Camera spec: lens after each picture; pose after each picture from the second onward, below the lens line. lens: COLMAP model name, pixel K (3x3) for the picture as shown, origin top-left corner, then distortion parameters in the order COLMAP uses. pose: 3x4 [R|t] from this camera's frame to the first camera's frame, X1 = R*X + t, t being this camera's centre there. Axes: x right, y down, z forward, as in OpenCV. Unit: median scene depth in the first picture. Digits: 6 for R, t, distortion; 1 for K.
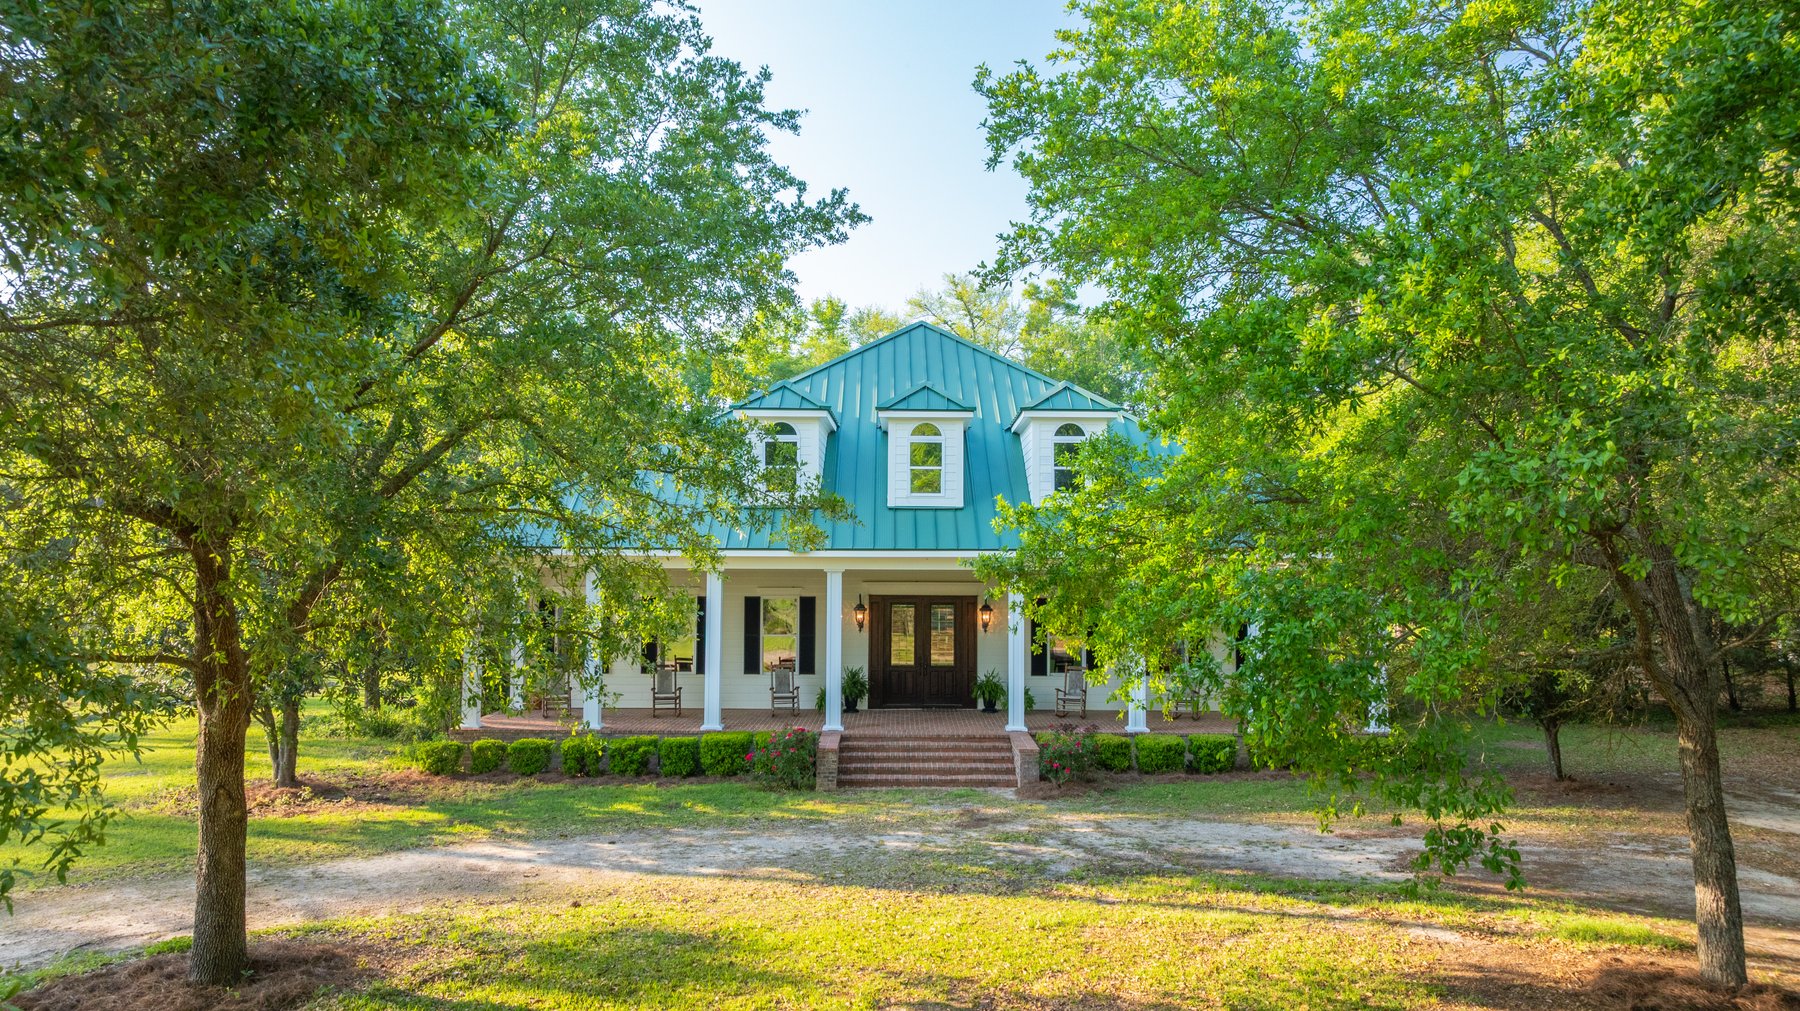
lens RADIAL K [[1274.0, 0, 900.0], [0, 1274.0, 505.5], [0, 0, 1]] dist [-0.014069, -0.003818]
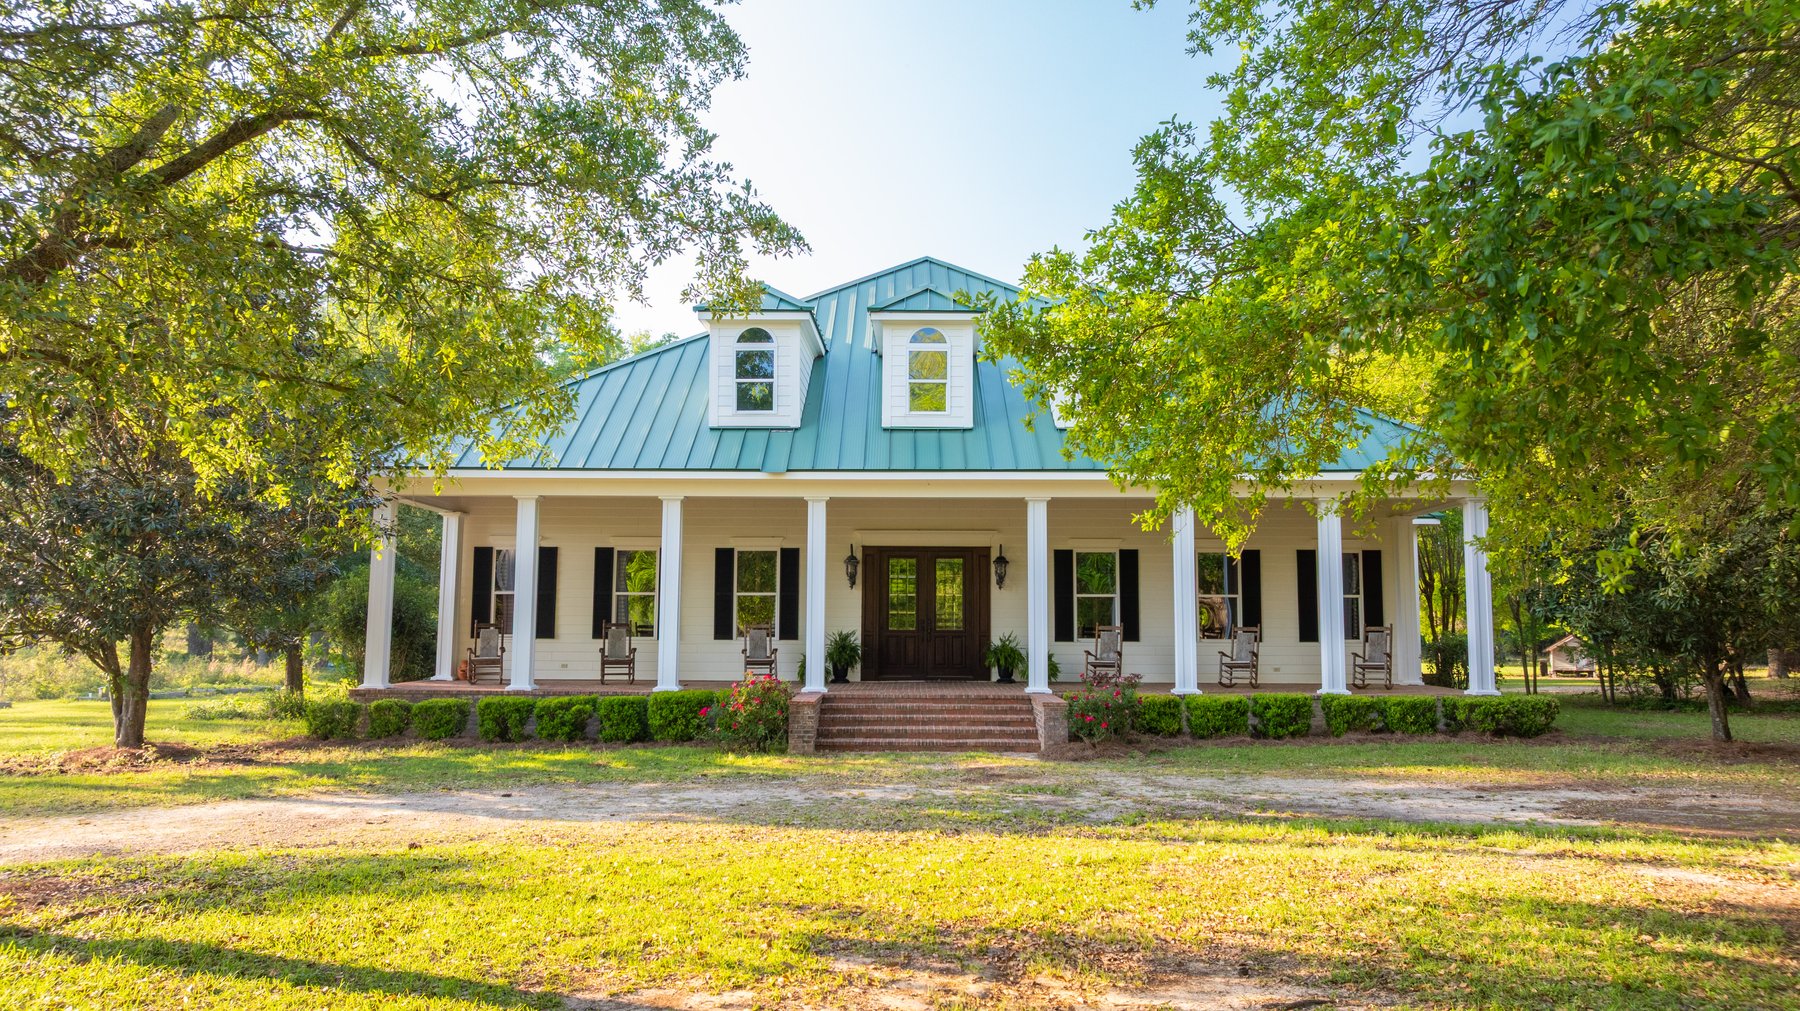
lens RADIAL K [[1274.0, 0, 900.0], [0, 1274.0, 505.5], [0, 0, 1]] dist [-0.014069, -0.003818]
pose [[0.999924, -0.001579, -0.012227, 0.012420], [0.001012, 0.998928, -0.046282, 0.092075], [0.012287, 0.046266, 0.998854, 0.172162]]
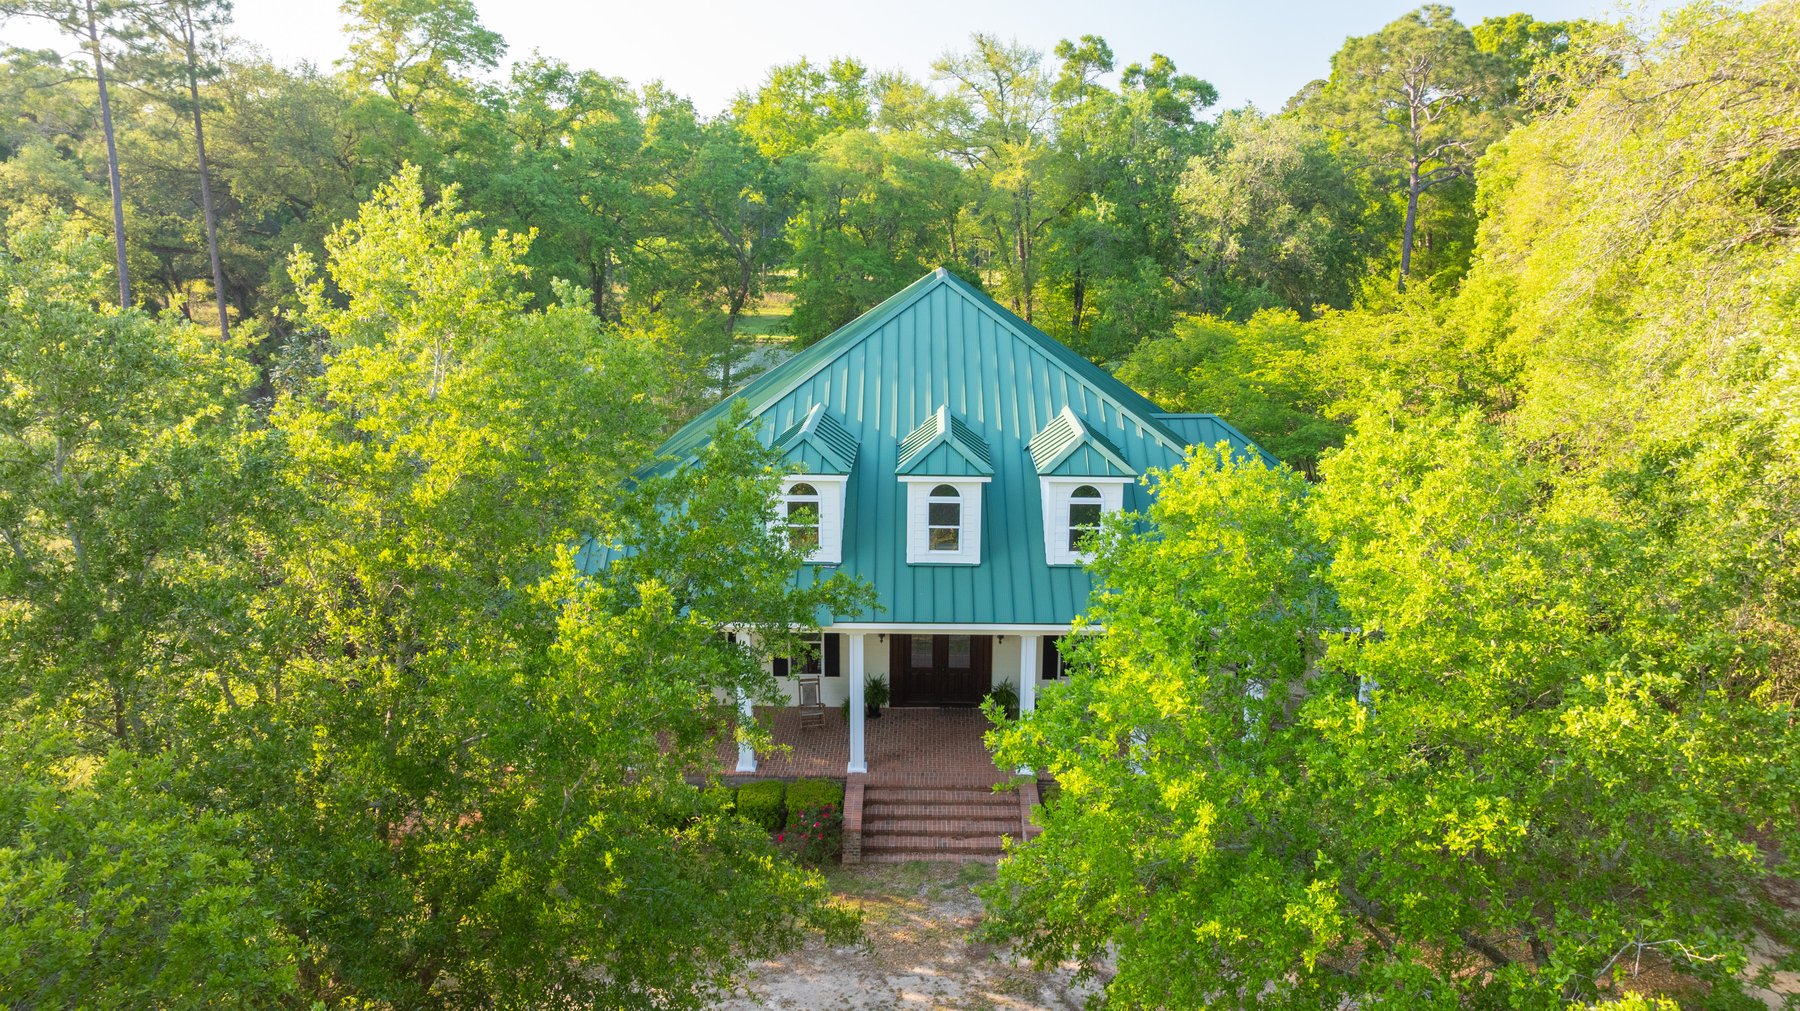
lens RADIAL K [[1274.0, 0, 900.0], [0, 1274.0, 505.5], [0, 0, 1]] dist [-0.014069, -0.003818]
pose [[0.999805, 0.002776, -0.019565, 0.004872], [0.003070, 0.956236, 0.292580, -0.351807], [0.019521, -0.292583, 0.956041, 0.023057]]
